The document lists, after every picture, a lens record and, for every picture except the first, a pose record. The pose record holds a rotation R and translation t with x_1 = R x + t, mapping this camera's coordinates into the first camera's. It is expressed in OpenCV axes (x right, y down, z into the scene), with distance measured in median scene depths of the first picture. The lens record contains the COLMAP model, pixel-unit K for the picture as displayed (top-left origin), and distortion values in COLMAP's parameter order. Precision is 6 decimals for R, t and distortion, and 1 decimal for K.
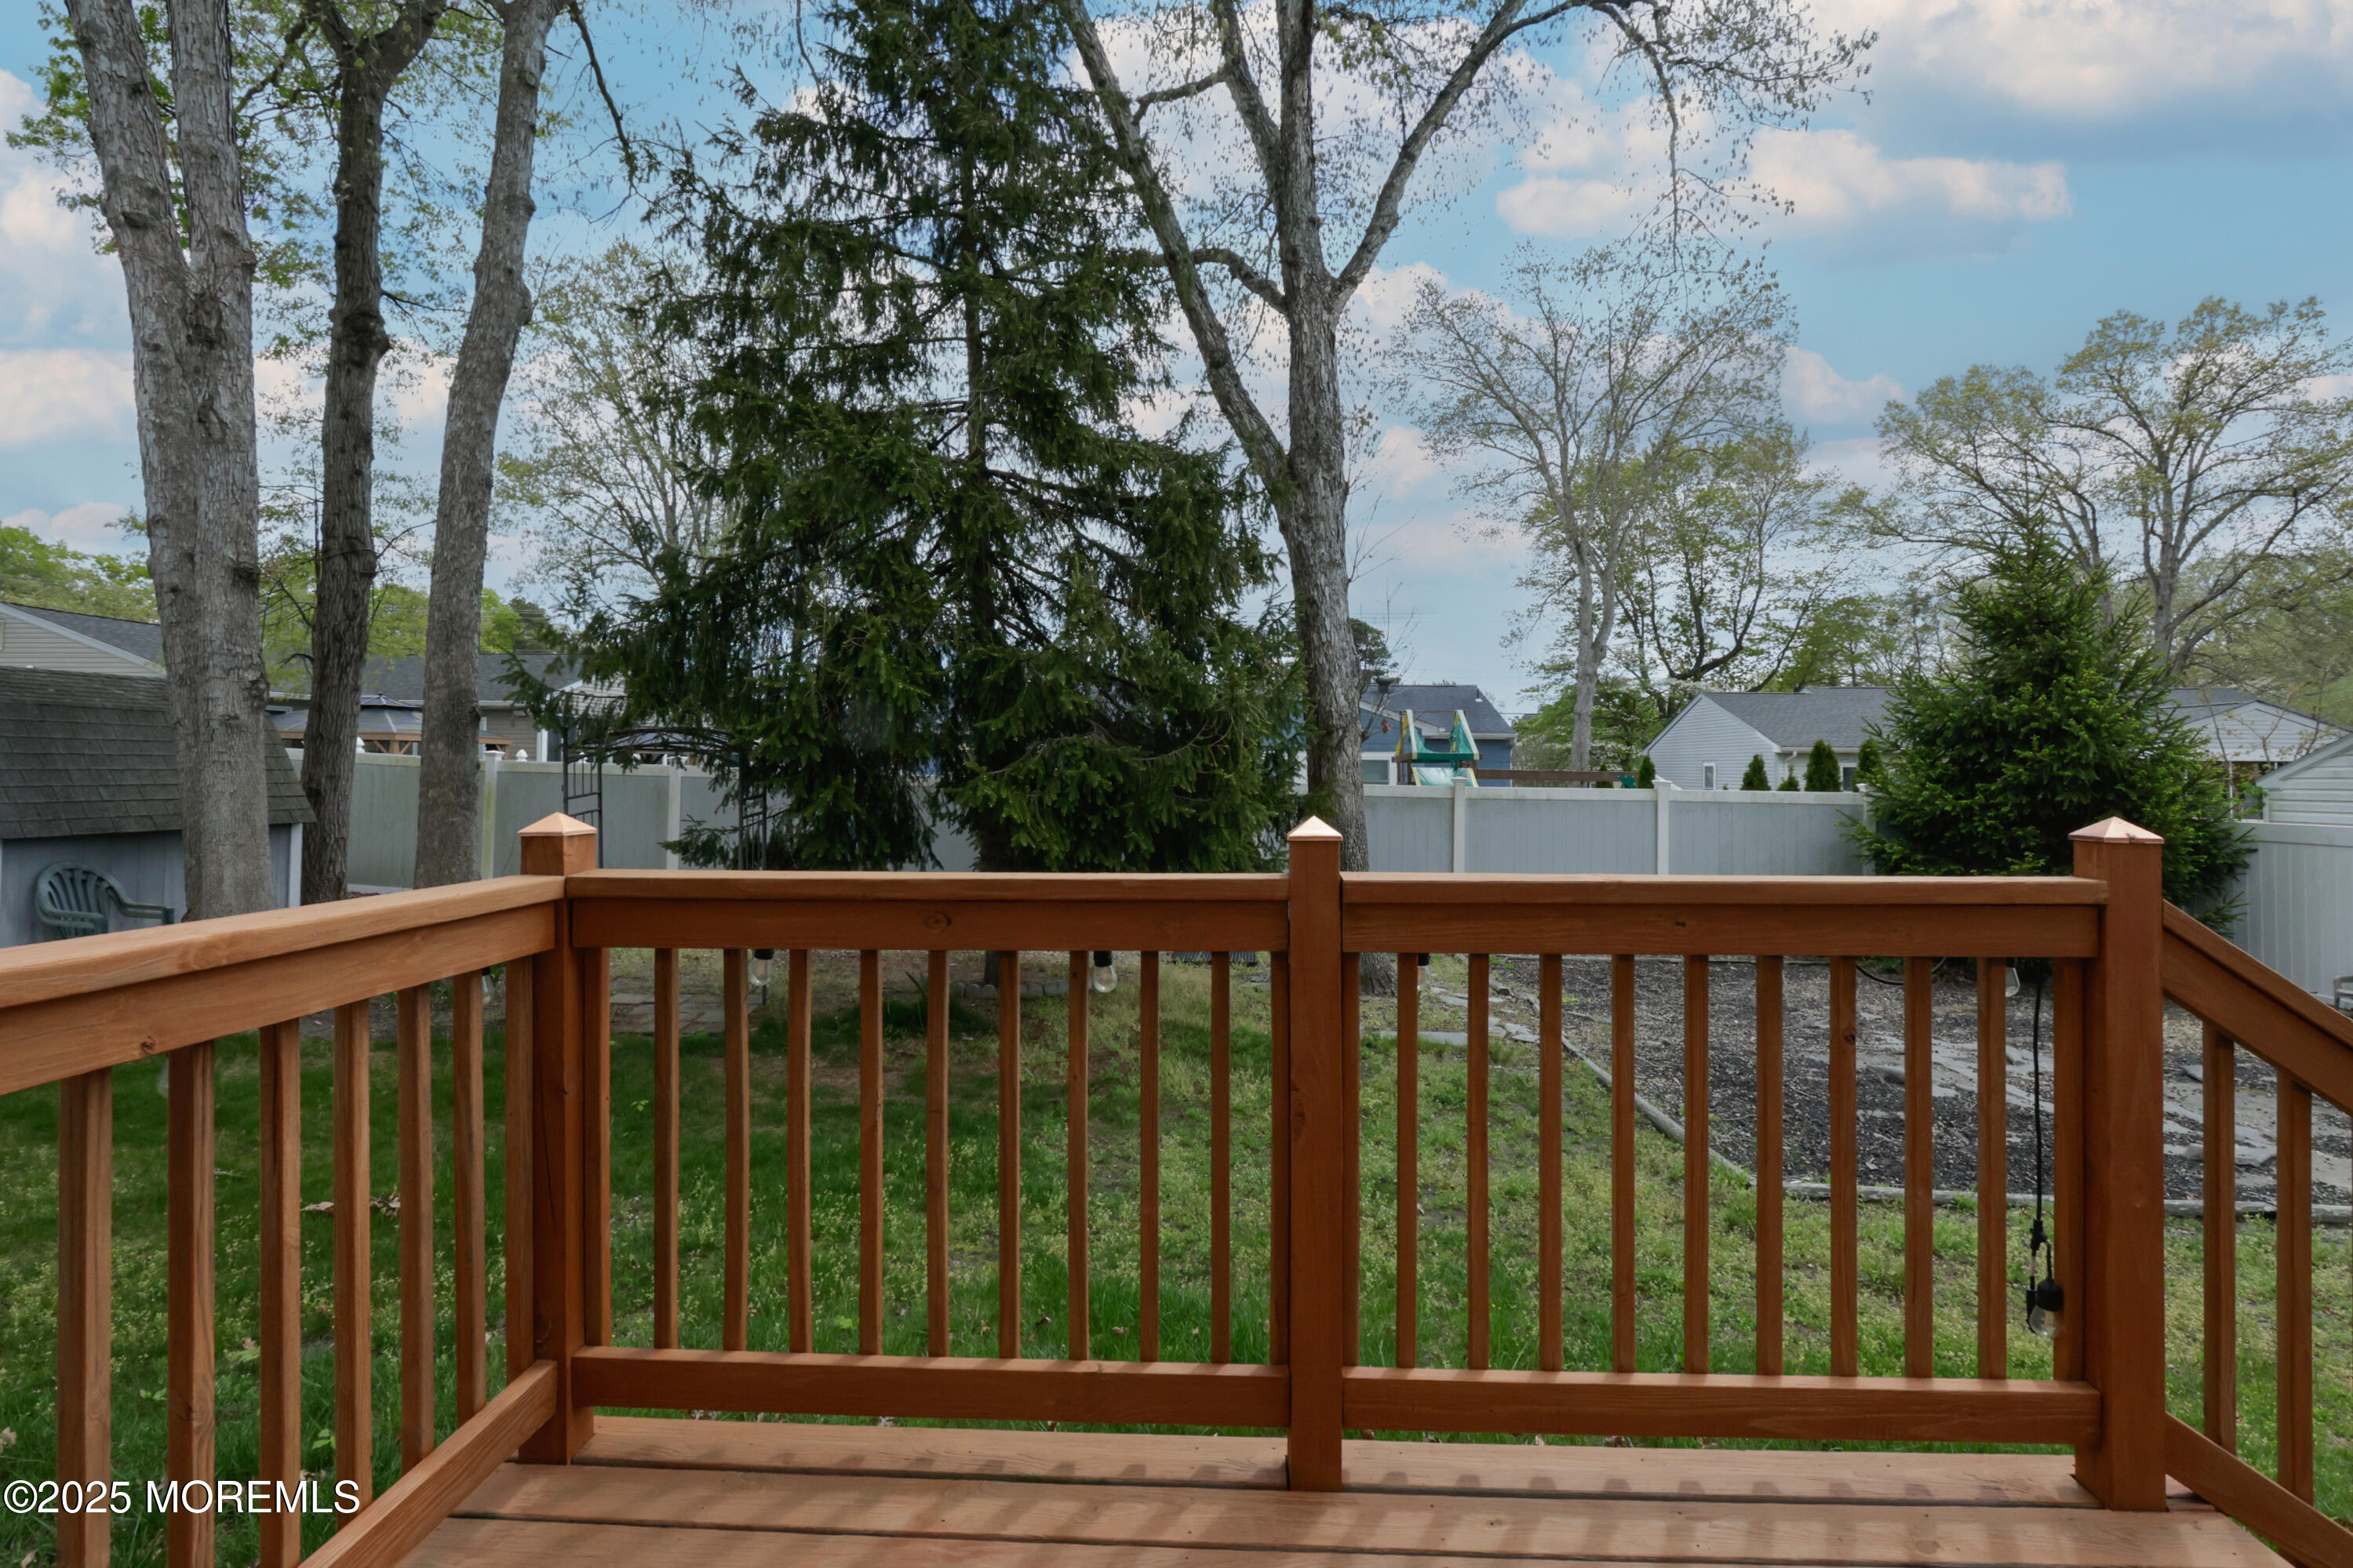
lens RADIAL K [[1122.4, 0, 1188.0], [0, 1122.4, 724.8], [0, 0, 1]] dist [-0.011037, -0.000325]
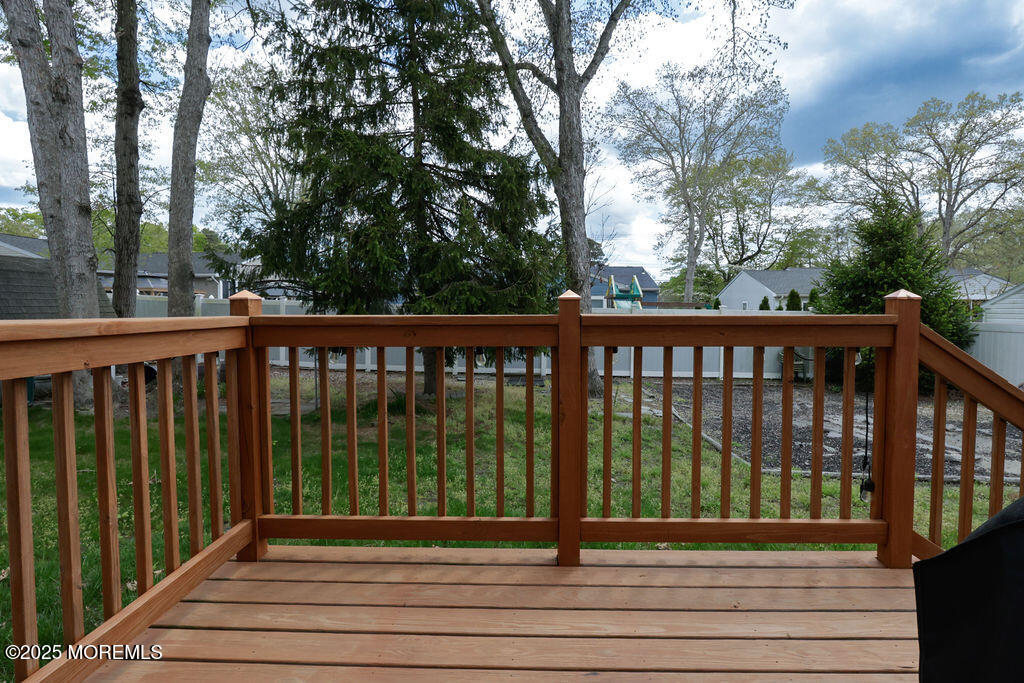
lens RADIAL K [[504.2, 0, 524.5], [0, 504.2, 313.6], [0, 0, 1]] dist [-0.011946, 0.000360]
pose [[0.999754, -0.002385, 0.022049, -0.000825], [0.001160, 0.998465, 0.055376, 0.010351], [-0.022147, -0.055337, 0.998222, -0.008519]]
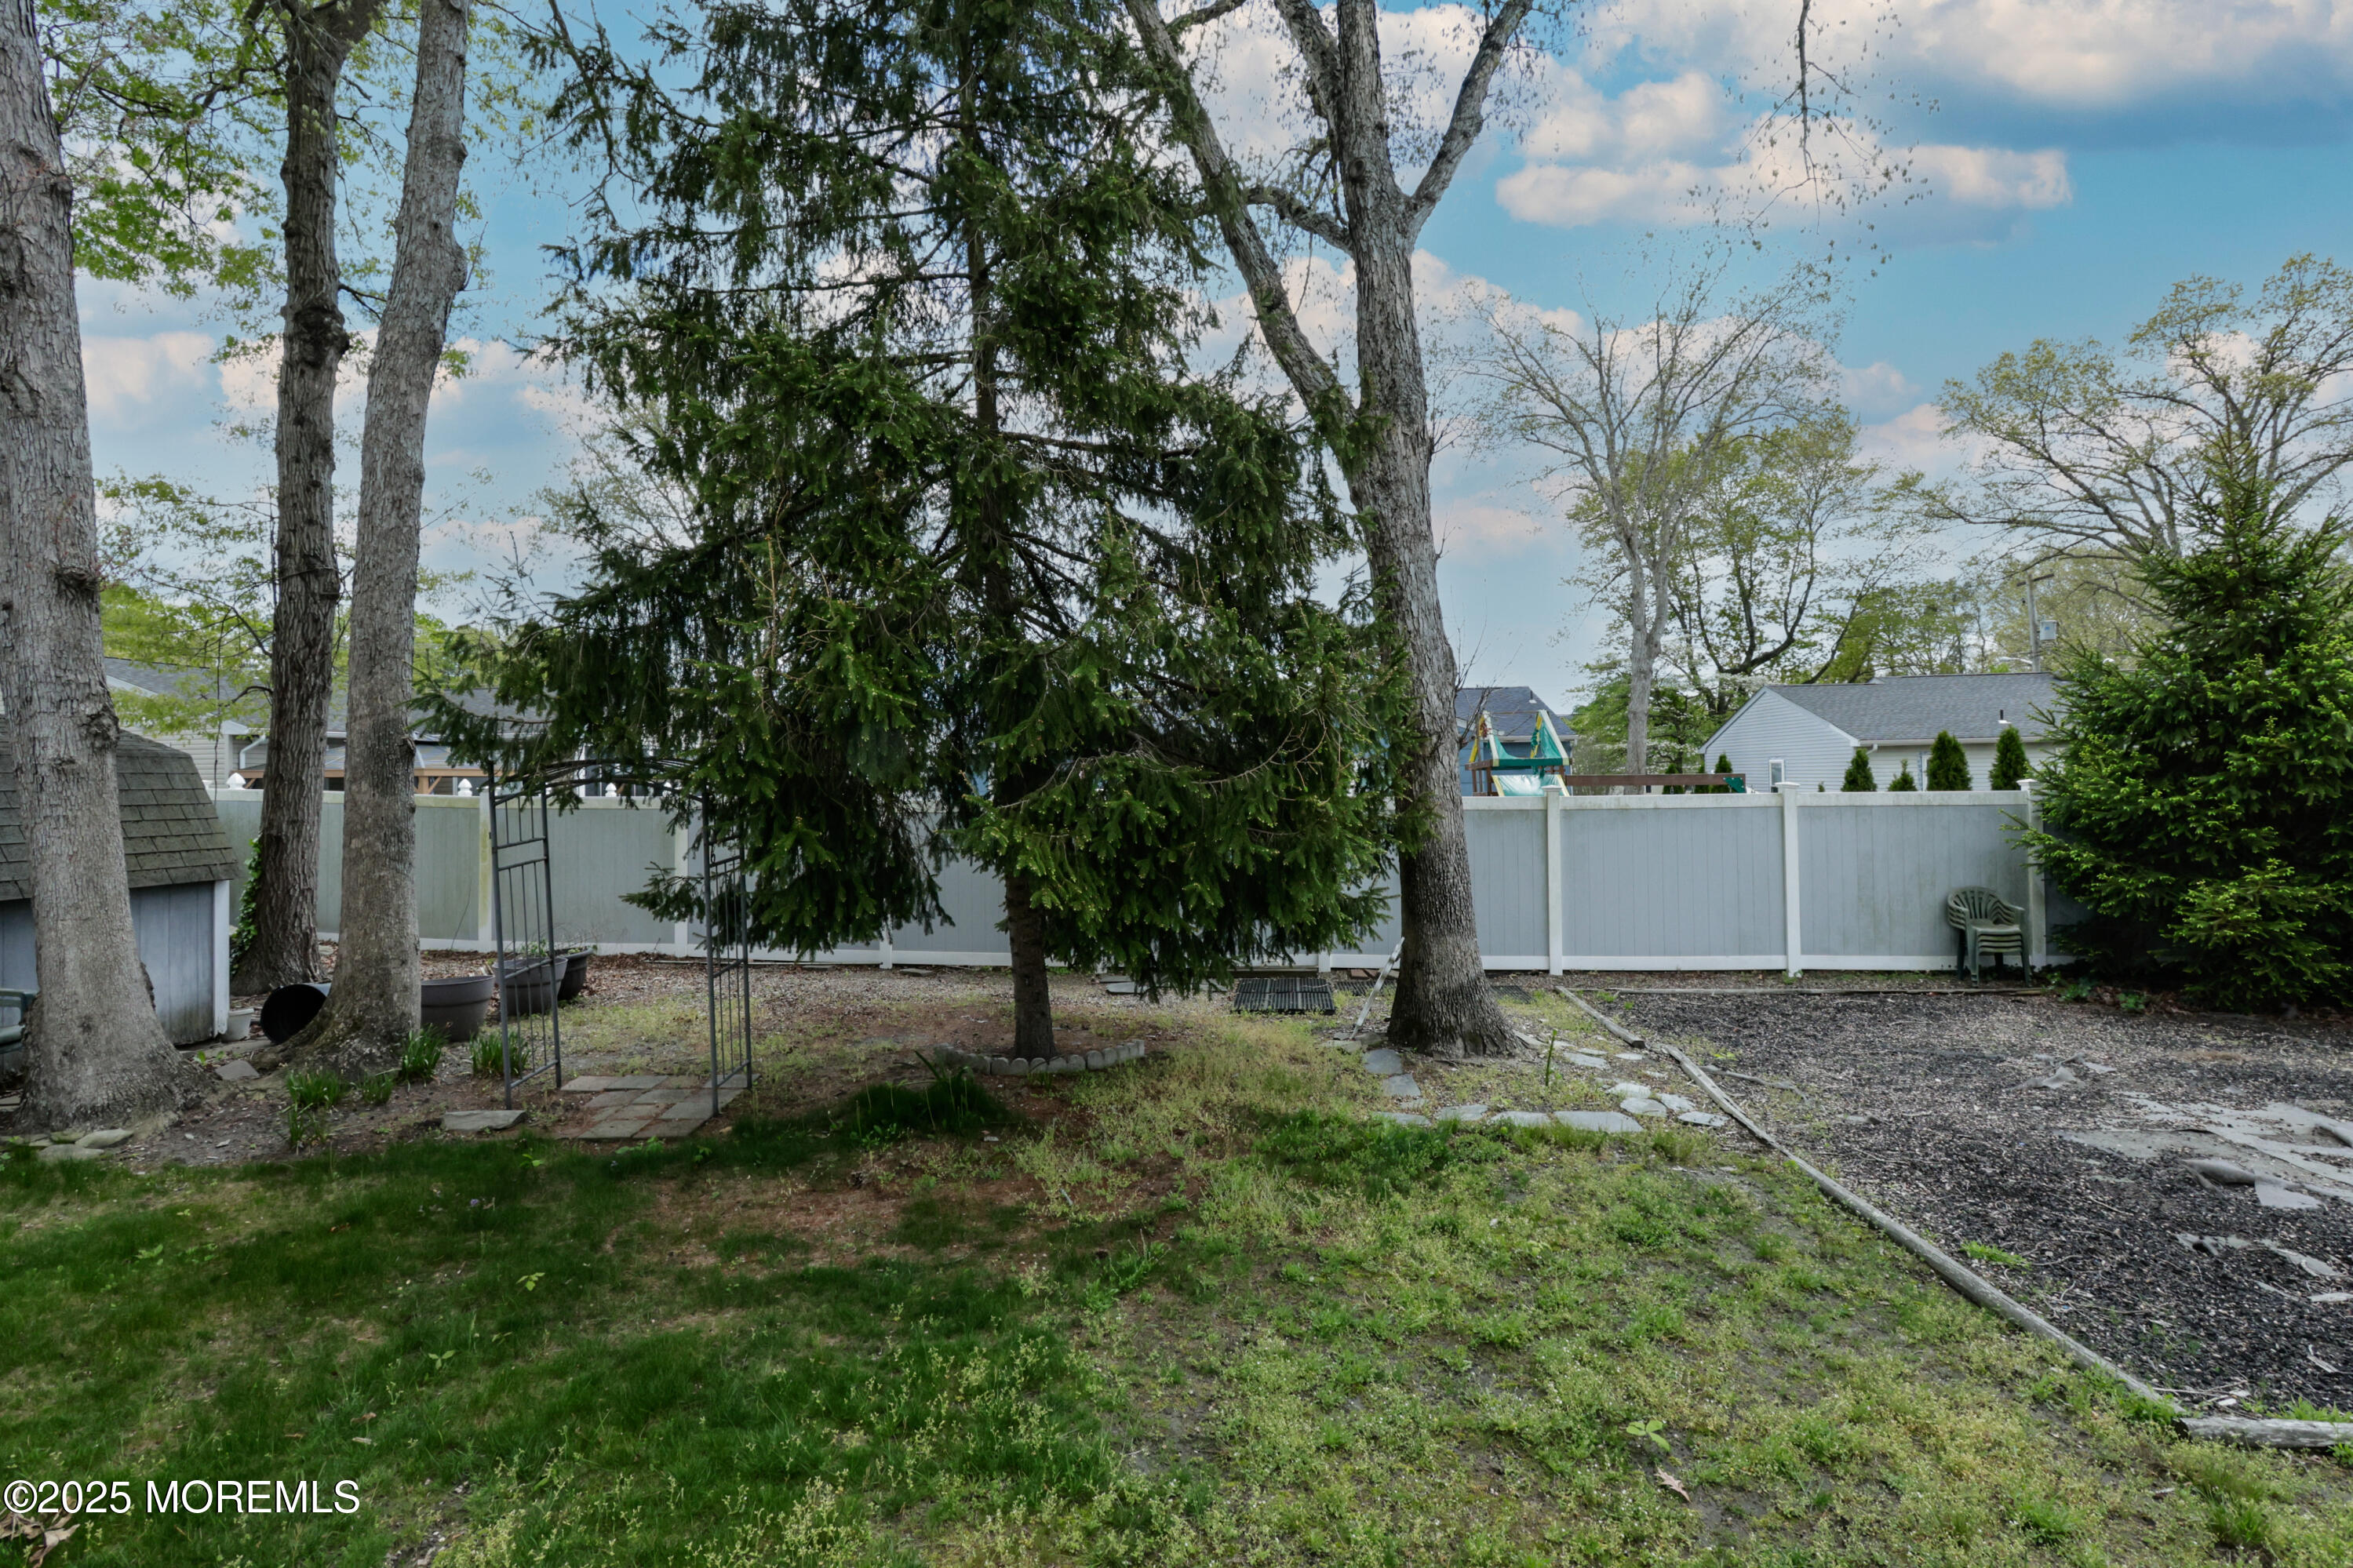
lens RADIAL K [[1122.4, 0, 1188.0], [0, 1122.4, 724.8], [0, 0, 1]] dist [-0.011037, -0.000325]
pose [[0.998860, -0.030681, -0.036572, -0.012856], [0.030285, 0.999477, -0.011335, 0.000279], [0.036900, 0.010214, 0.999267, 0.140121]]
